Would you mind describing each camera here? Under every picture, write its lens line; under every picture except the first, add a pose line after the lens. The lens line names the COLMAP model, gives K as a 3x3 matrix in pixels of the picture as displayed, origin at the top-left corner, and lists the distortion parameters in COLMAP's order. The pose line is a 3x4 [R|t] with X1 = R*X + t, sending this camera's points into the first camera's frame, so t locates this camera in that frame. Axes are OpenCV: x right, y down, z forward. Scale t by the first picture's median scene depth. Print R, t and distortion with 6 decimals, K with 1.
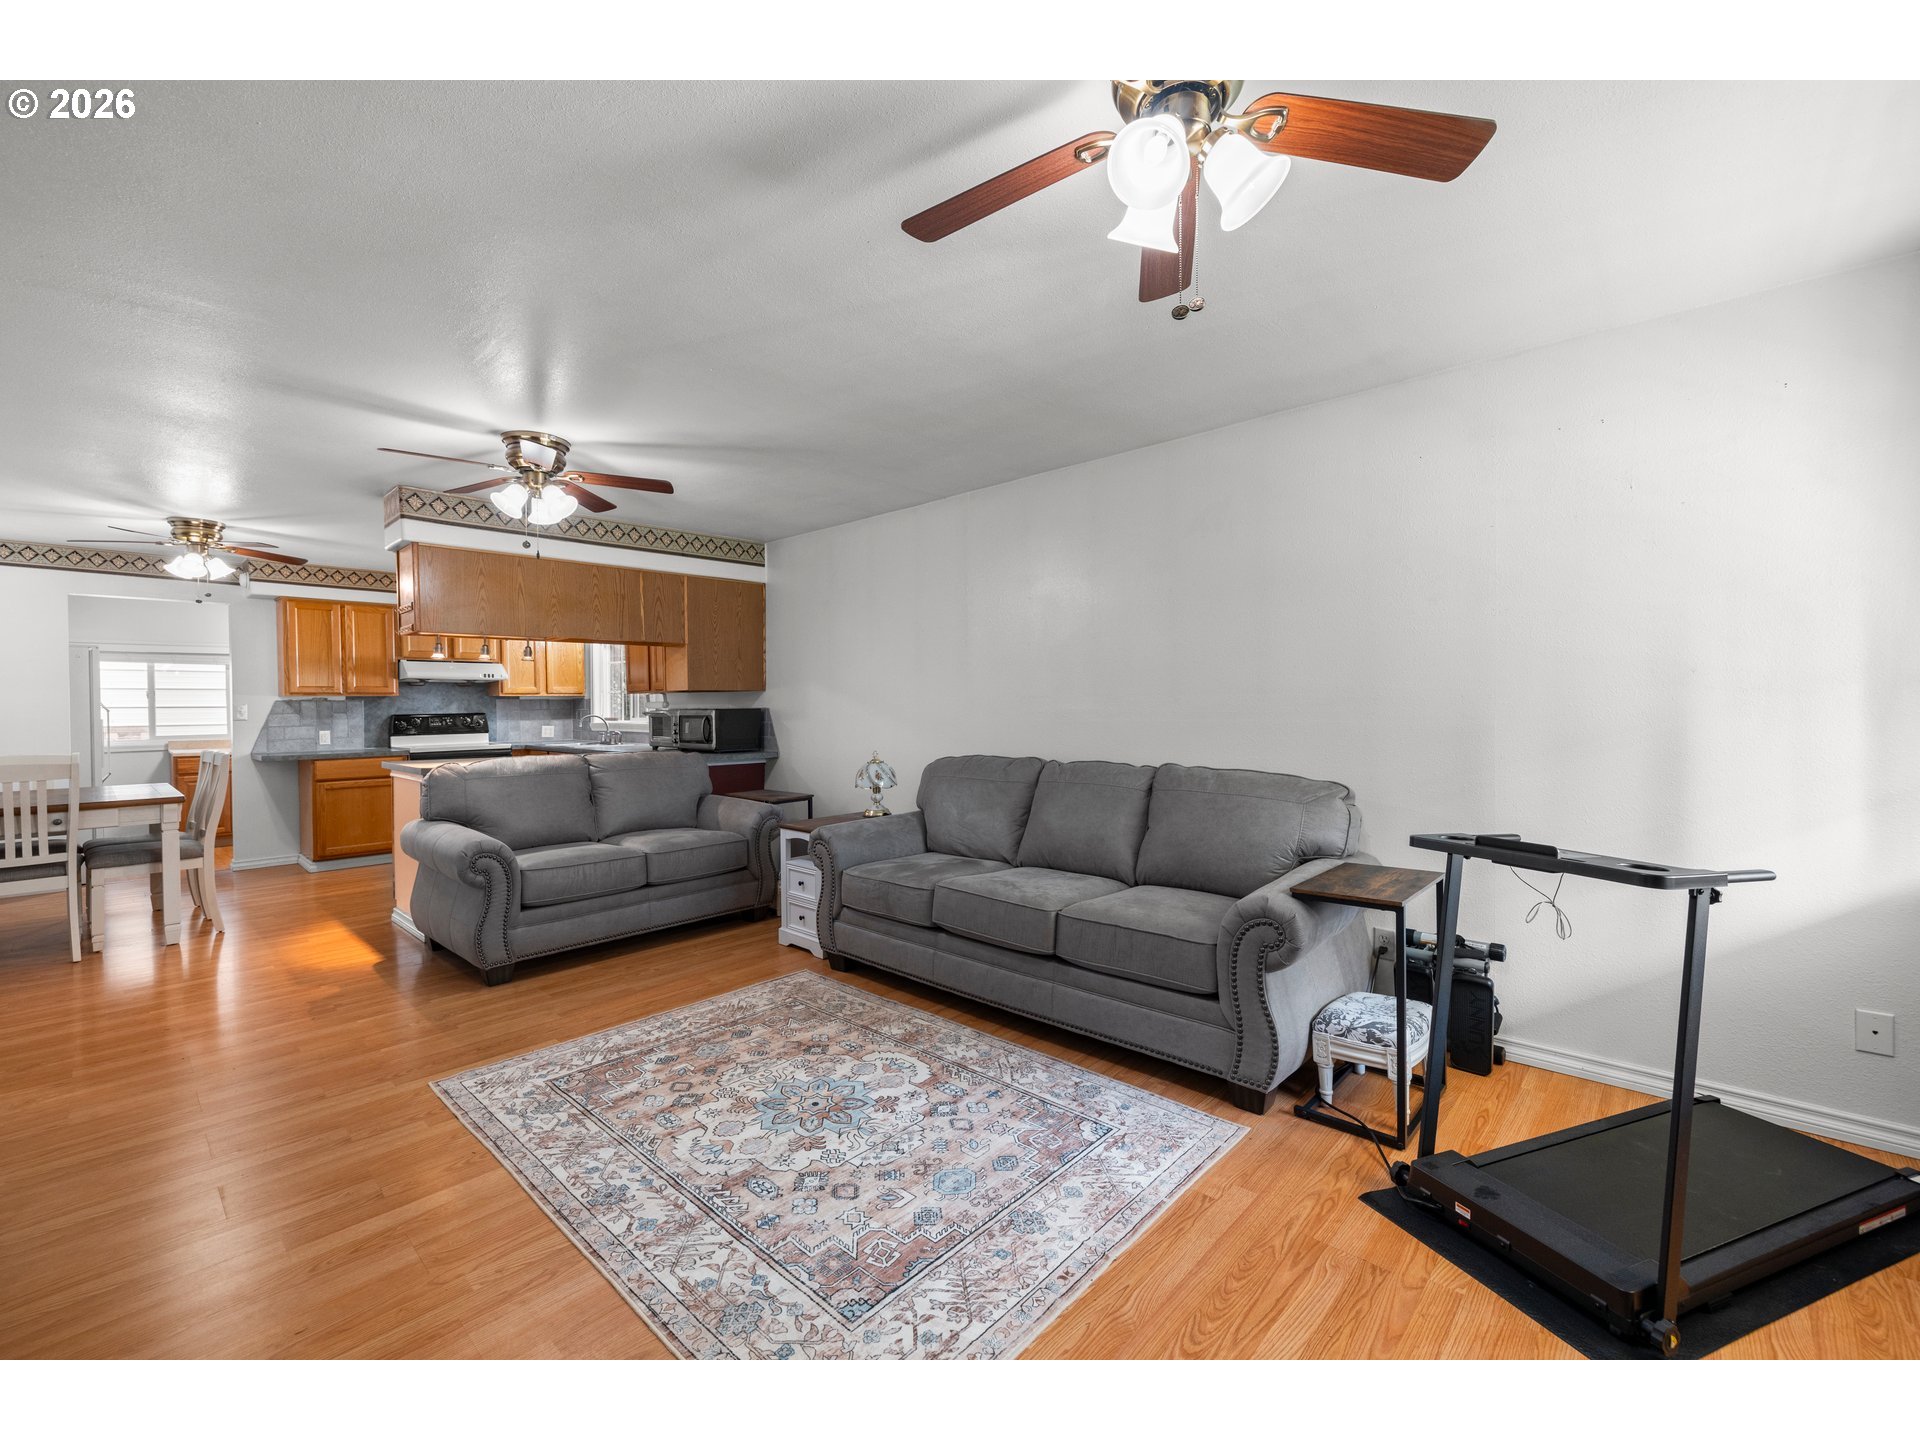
lens RADIAL K [[803.7, 0, 962.6], [0, 803.7, 714.3], [0, 0, 1]] dist [-0.002271, 0.000237]
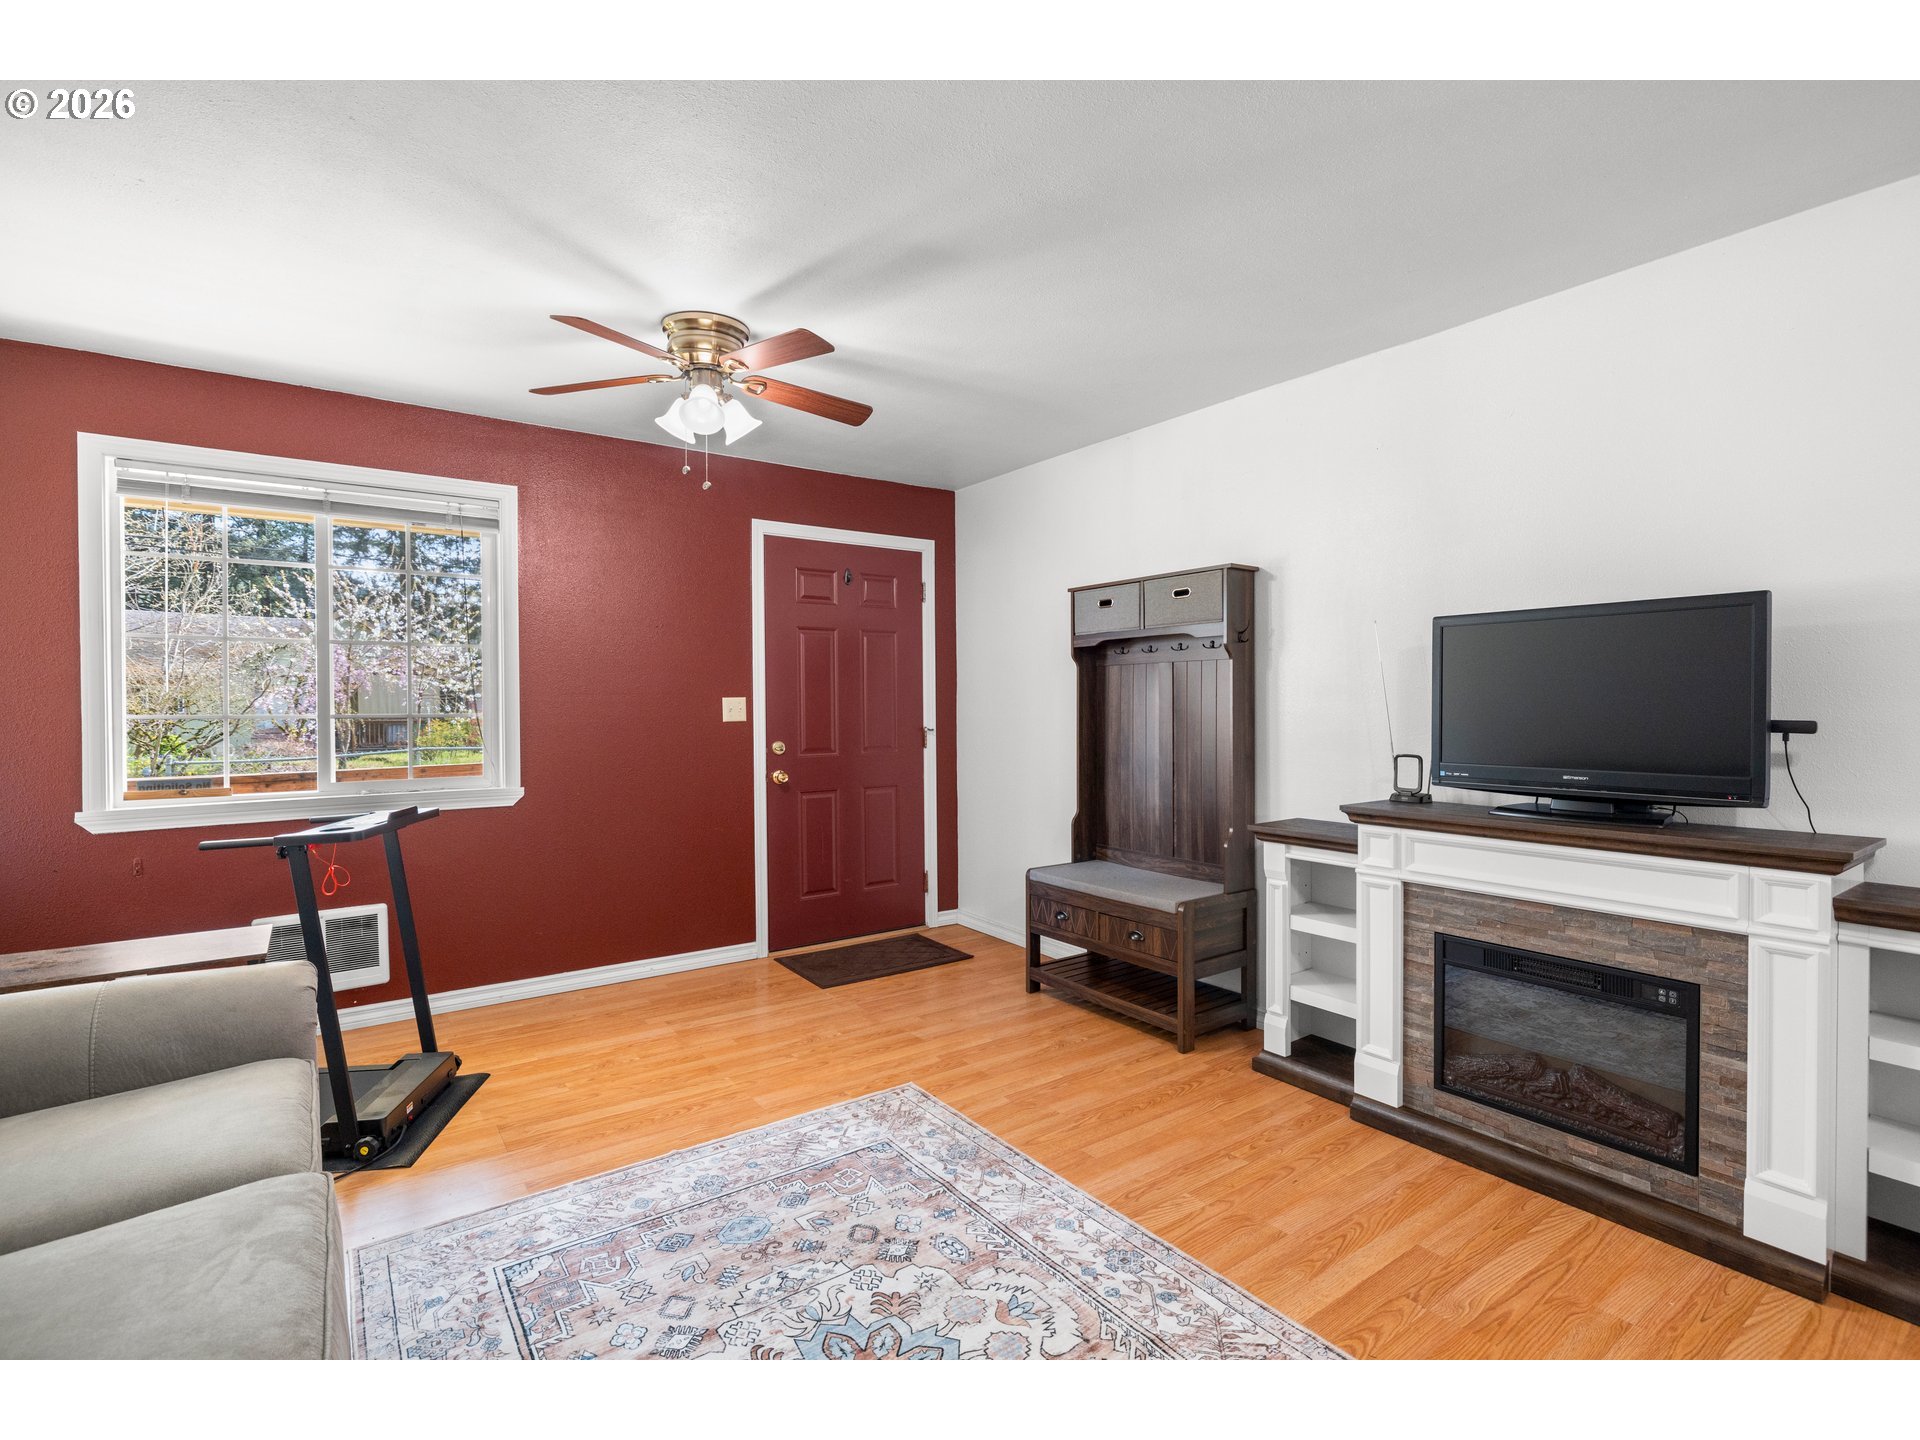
lens RADIAL K [[893.4, 0, 962.5], [0, 893.4, 715.7], [0, 0, 1]] dist [-0.010816, 0.002618]
pose [[-0.979743, 0.010486, 0.199986, -0.256766], [0.015208, 0.999640, 0.022087, -0.009488], [-0.199682, 0.024681, -0.979550, 1.079163]]
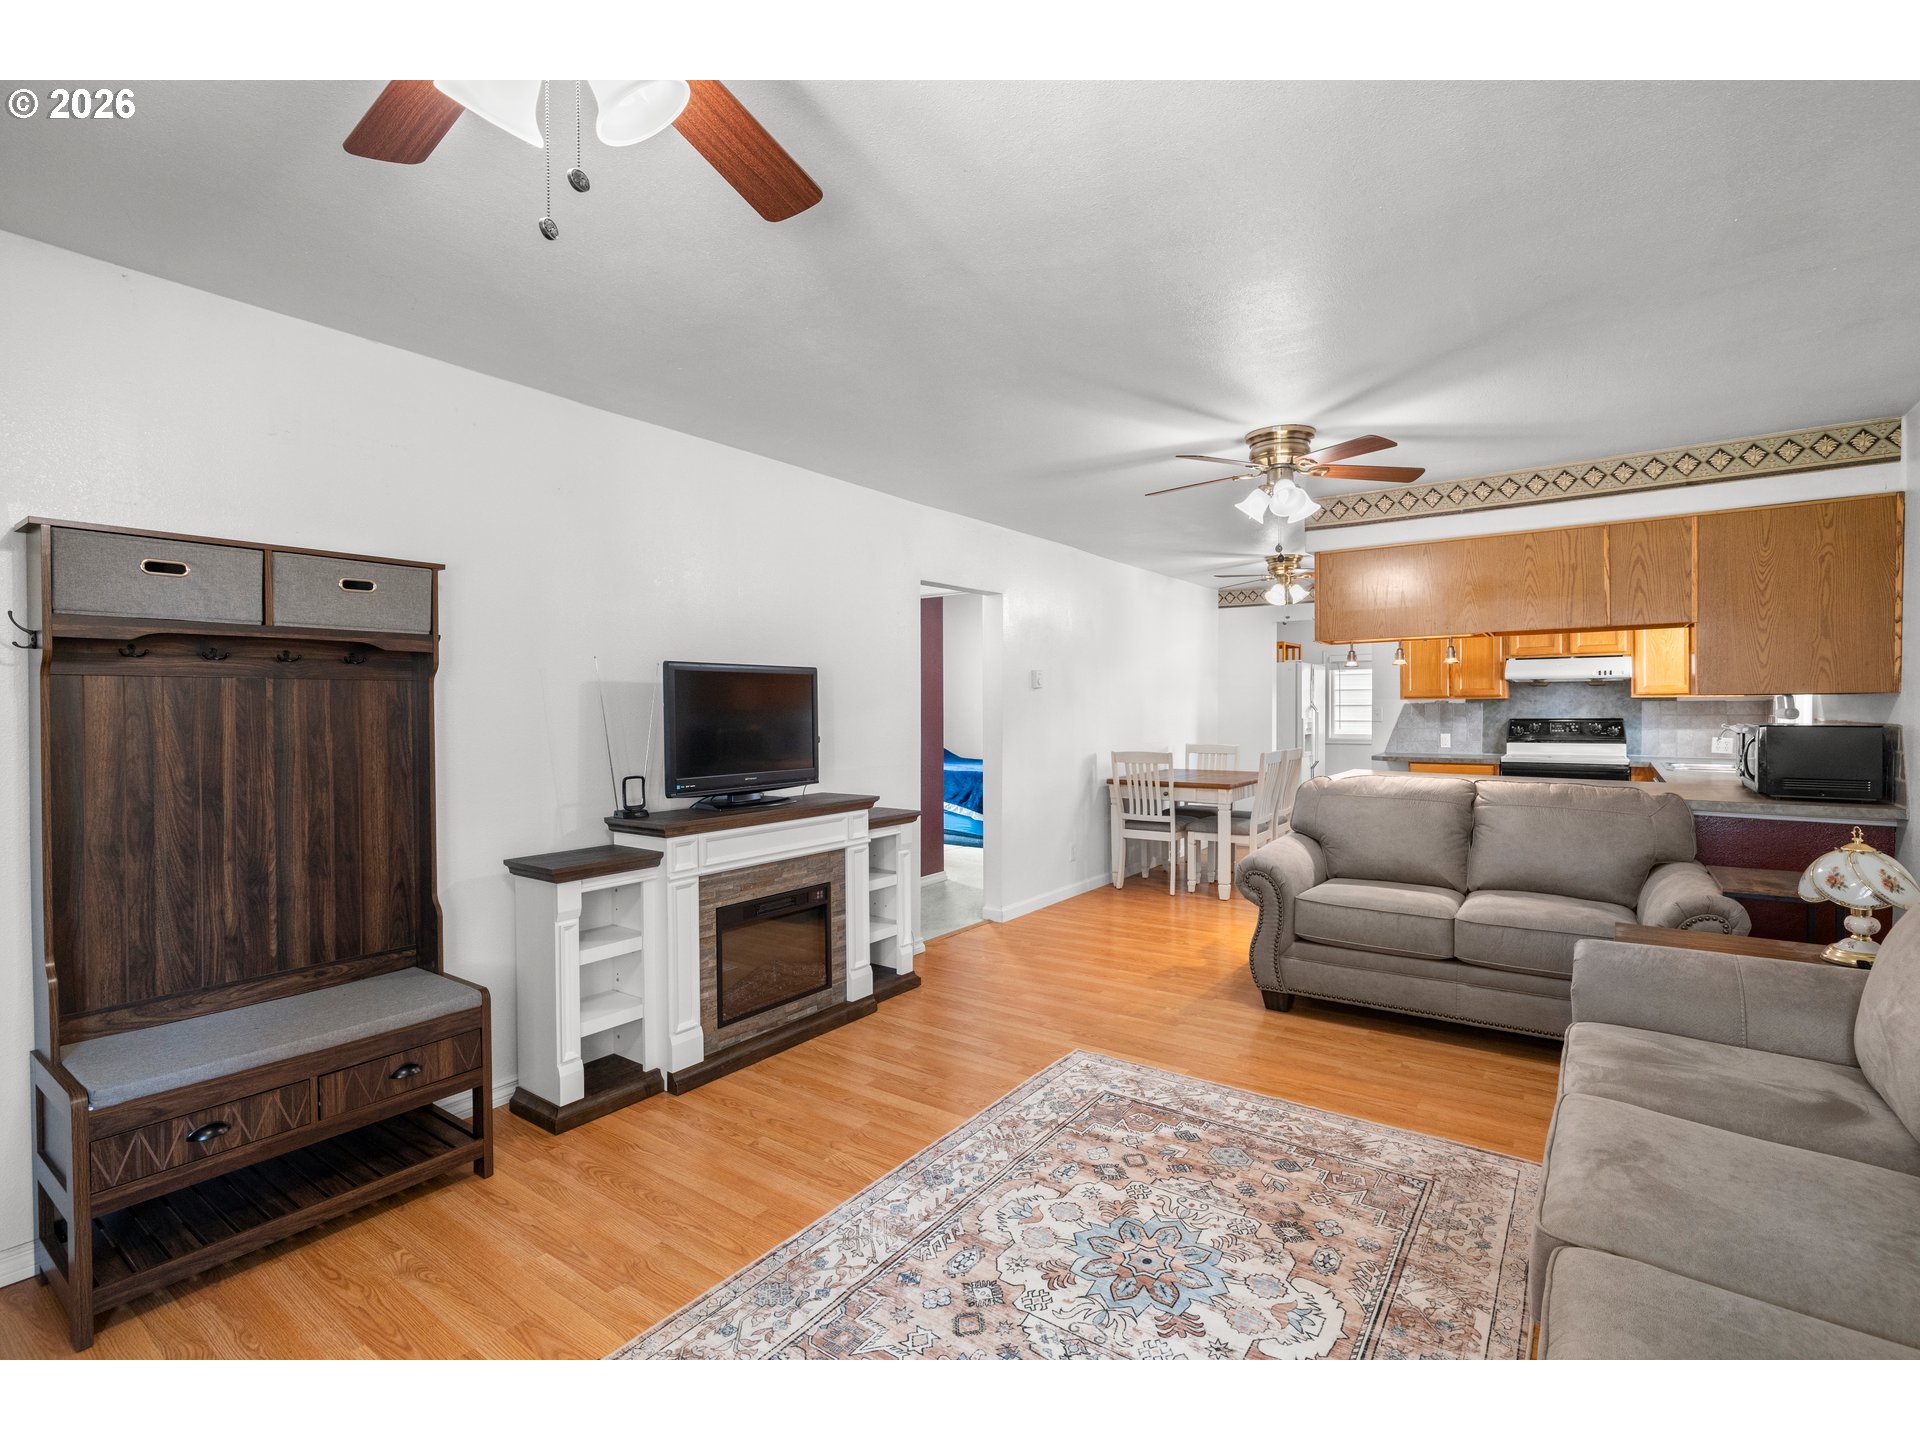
lens RADIAL K [[893.4, 0, 956.1], [0, 893.4, 714.5], [0, 0, 1]] dist [-0.010816, 0.002618]
pose [[0.113194, 0.017595, -0.993417, 0.420850], [-0.007350, 0.999831, 0.016871, -0.031608], [0.993546, 0.005392, 0.113304, 0.484363]]
